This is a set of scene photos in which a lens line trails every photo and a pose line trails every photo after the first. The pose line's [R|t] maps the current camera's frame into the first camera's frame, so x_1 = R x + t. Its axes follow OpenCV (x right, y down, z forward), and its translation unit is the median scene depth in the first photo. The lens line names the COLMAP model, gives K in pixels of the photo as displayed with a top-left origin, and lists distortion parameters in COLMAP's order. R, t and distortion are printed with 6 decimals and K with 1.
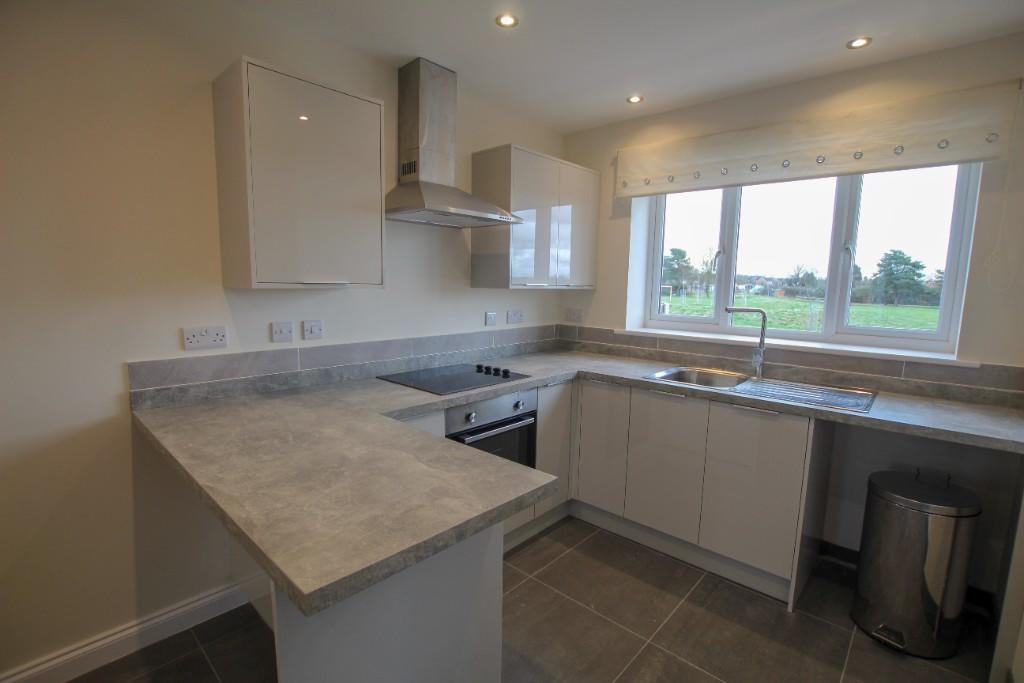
lens RADIAL K [[475.1, 0, 512.0], [0, 475.1, 341.5], [0, 0, 1]] dist [-0.002562, -0.000195]
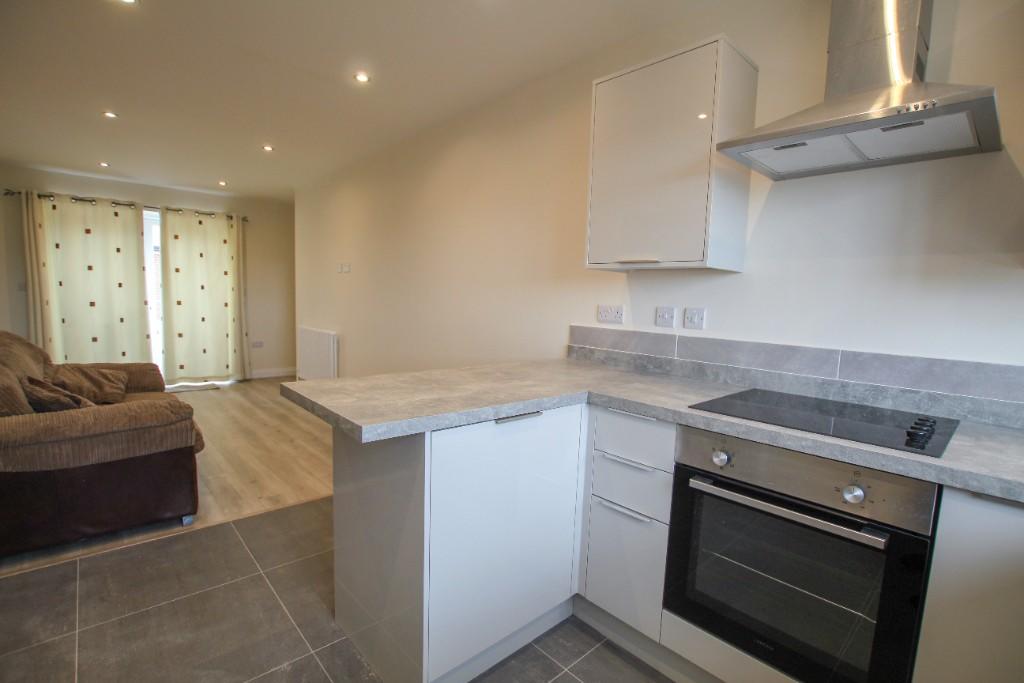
lens RADIAL K [[475.1, 0, 512.0], [0, 475.1, 341.5], [0, 0, 1]] dist [-0.002562, -0.000195]
pose [[-0.089893, 0.076181, -0.993034, 0.578672], [-0.156486, 0.983605, 0.089624, -0.008158], [0.983581, 0.163453, -0.076498, 0.771890]]
